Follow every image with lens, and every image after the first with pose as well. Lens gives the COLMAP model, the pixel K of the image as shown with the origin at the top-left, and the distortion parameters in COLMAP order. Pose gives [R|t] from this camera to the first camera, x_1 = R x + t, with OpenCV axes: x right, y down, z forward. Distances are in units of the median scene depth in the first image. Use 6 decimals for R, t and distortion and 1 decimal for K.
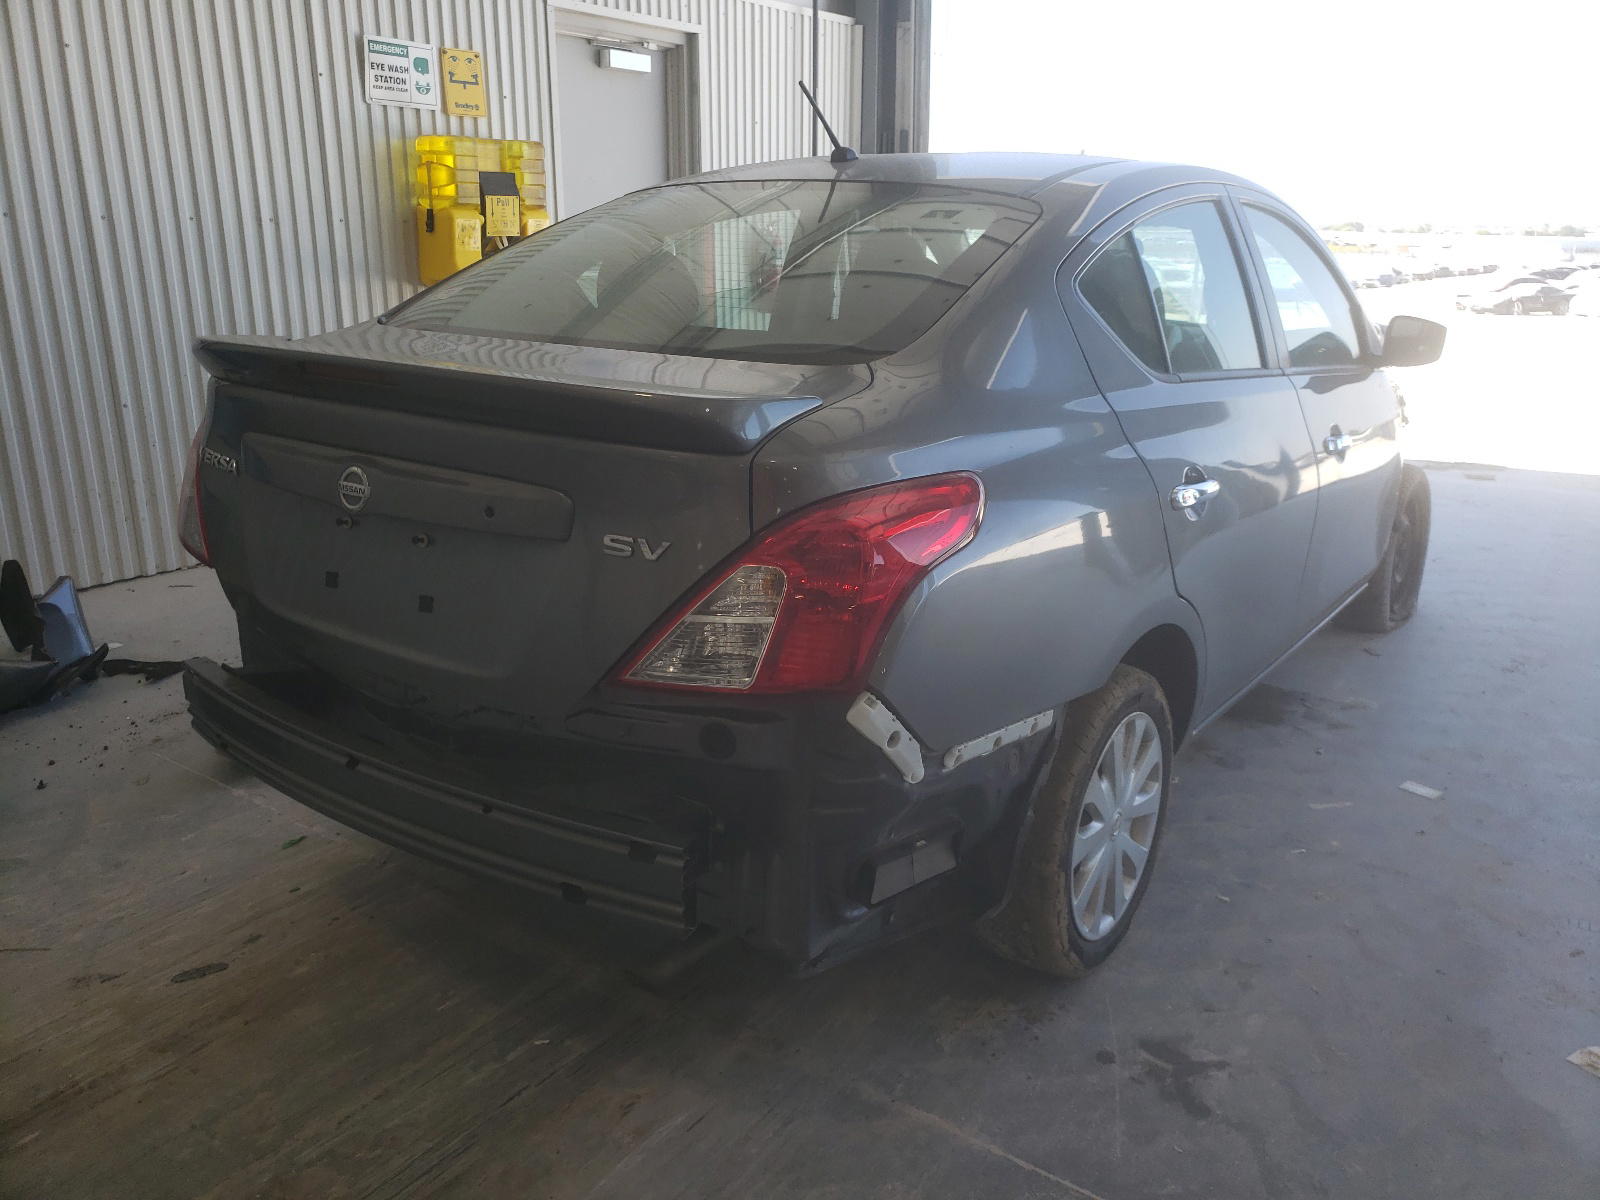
lens RADIAL K [[1221.4, 0, 800.0], [0, 1221.4, 600.0], [0, 0, 1]] dist [-0.043172, 0.077697]
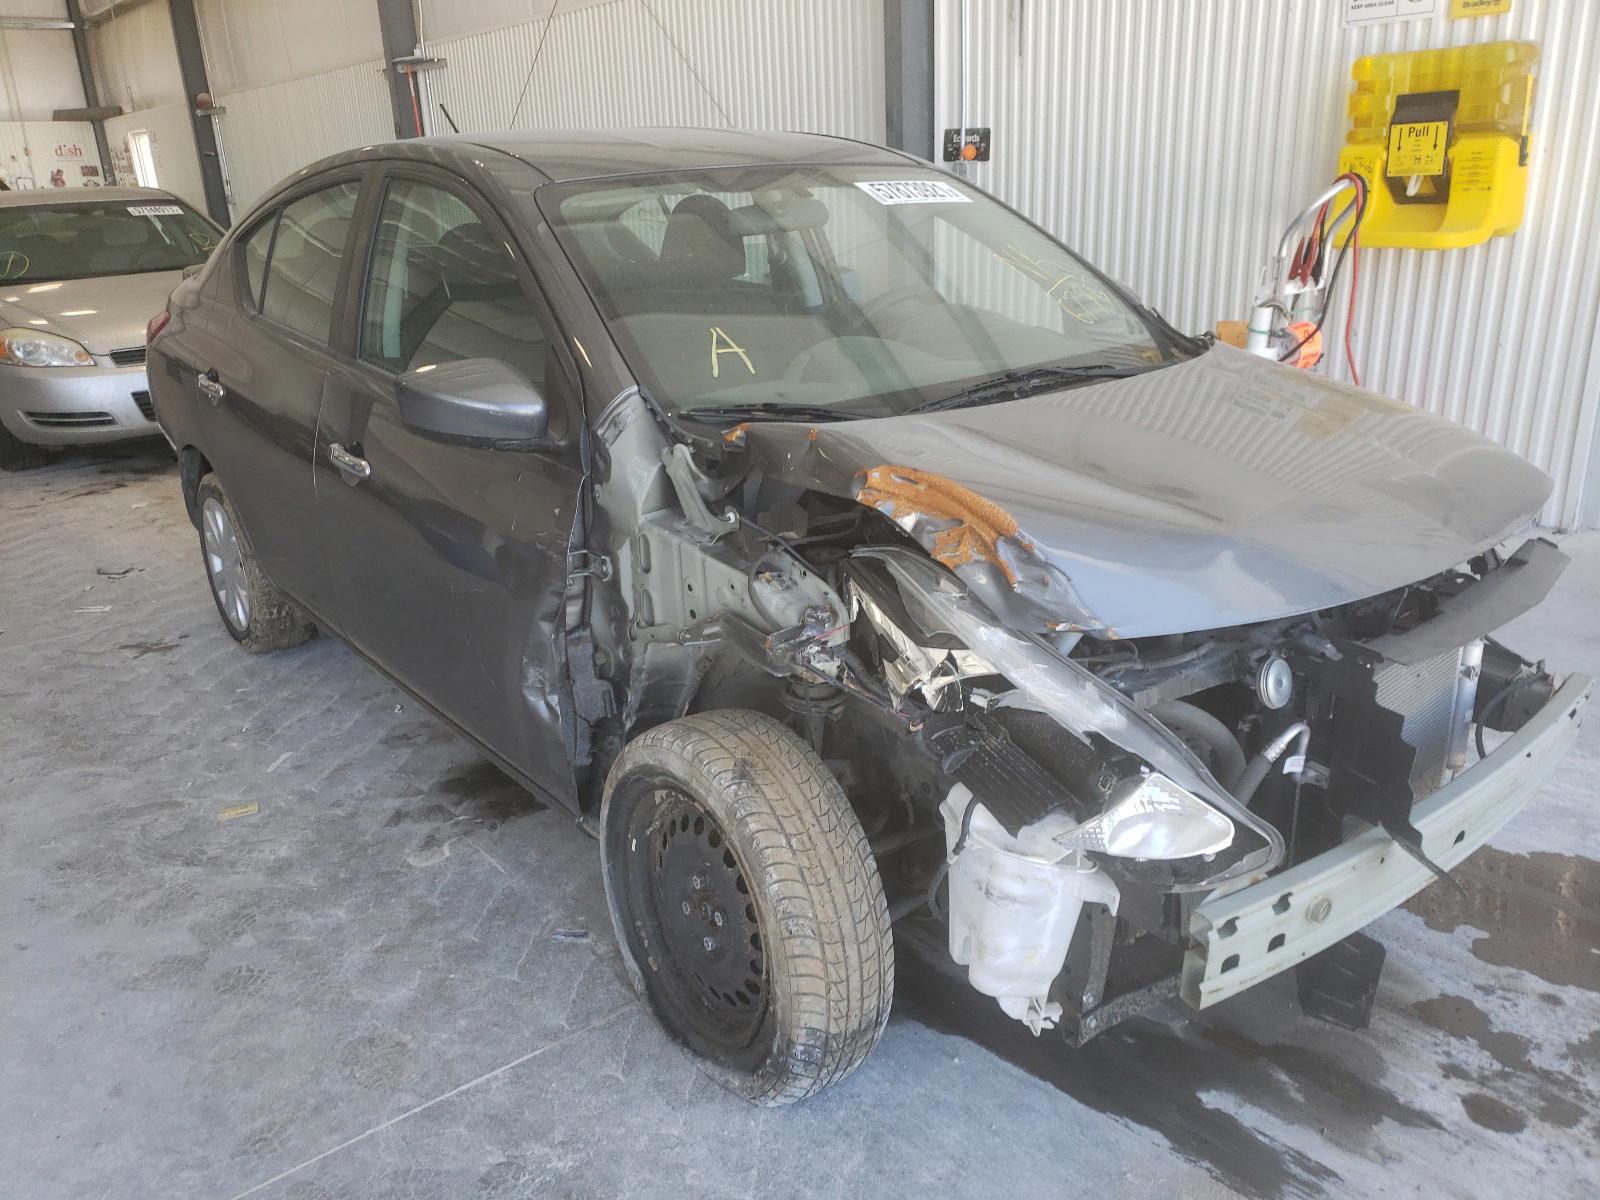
lens RADIAL K [[1221.4, 0, 800.0], [0, 1221.4, 600.0], [0, 0, 1]] dist [-0.043172, 0.077697]
pose [[-0.236006, 0.330637, -0.913773, 1.426409], [-0.251834, 0.887400, 0.386137, -0.548384], [0.938553, 0.321249, -0.126166, 1.722072]]
